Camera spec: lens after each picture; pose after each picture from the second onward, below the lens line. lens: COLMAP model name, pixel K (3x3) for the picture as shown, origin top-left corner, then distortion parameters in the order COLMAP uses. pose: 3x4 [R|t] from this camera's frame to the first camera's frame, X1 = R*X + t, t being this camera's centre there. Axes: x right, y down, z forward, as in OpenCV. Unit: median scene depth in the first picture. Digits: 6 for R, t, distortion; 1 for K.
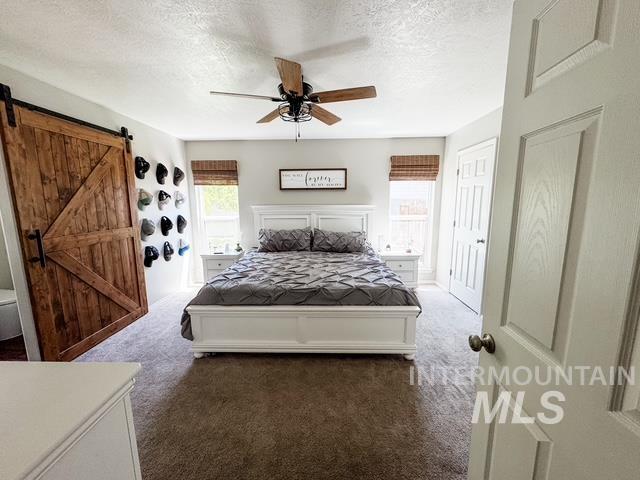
lens RADIAL K [[255.3, 0, 319.1], [0, 255.3, 240.9], [0, 0, 1]] dist [0.004279, -0.000835]
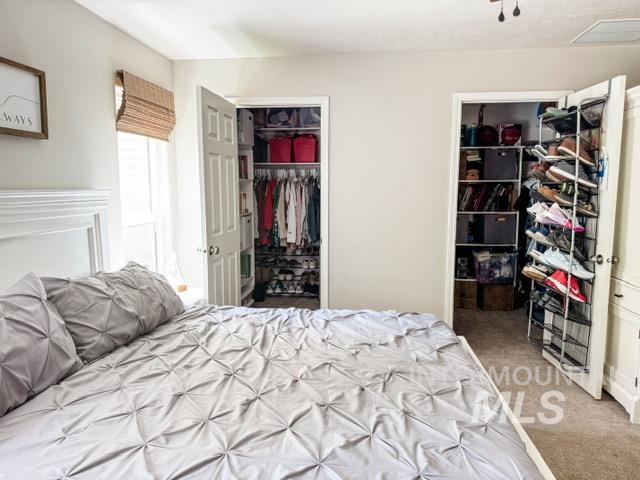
lens RADIAL K [[451.5, 0, 319.9], [0, 451.5, 238.6], [0, 0, 1]] dist [0.039225, -0.033281]
pose [[0.073575, -0.106984, 0.991535, -0.468847], [0.154605, 0.983433, 0.094637, -0.093435], [-0.985233, 0.146334, 0.088896, 0.703786]]
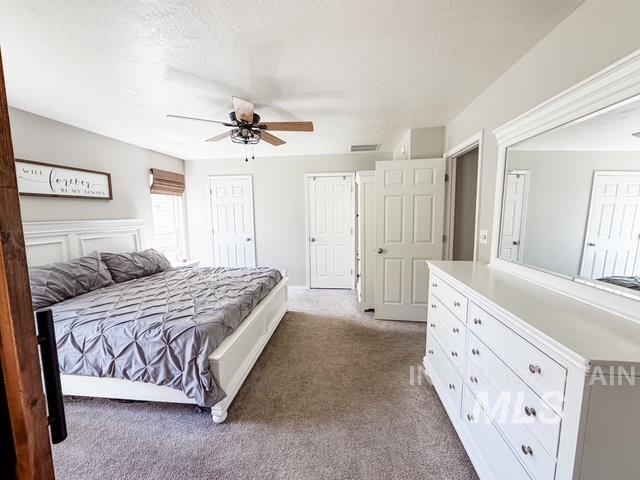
lens RADIAL K [[255.3, 0, 319.6], [0, 255.3, 239.3], [0, 0, 1]] dist [0.004279, -0.000835]
pose [[0.075841, -0.100202, 0.992072, -0.696930], [0.169771, 0.981708, 0.086176, -0.046757], [-0.982561, 0.161889, 0.091465, 0.351531]]
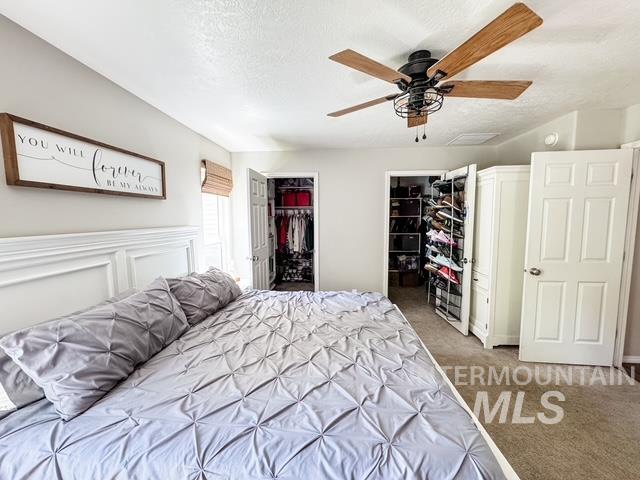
lens RADIAL K [[255.3, 0, 320.1], [0, 255.3, 239.1], [0, 0, 1]] dist [0.004279, -0.000835]
pose [[0.024168, -0.081776, 0.996358, -0.486194], [0.162200, 0.983764, 0.076808, -0.116241], [-0.986462, 0.159753, 0.037039, 0.724620]]
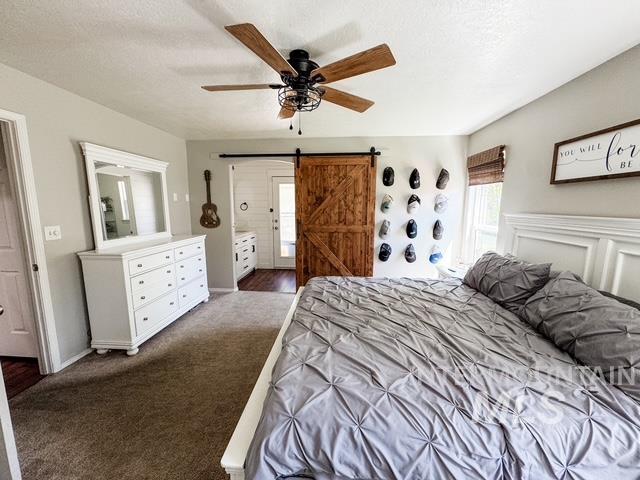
lens RADIAL K [[255.3, 0, 316.6], [0, 255.3, 240.0], [0, 0, 1]] dist [0.004279, -0.000835]
pose [[-0.051566, 0.141775, -0.988555, 0.433537], [-0.159196, 0.976047, 0.148286, -0.103228], [0.985899, 0.165020, -0.027761, 0.633405]]
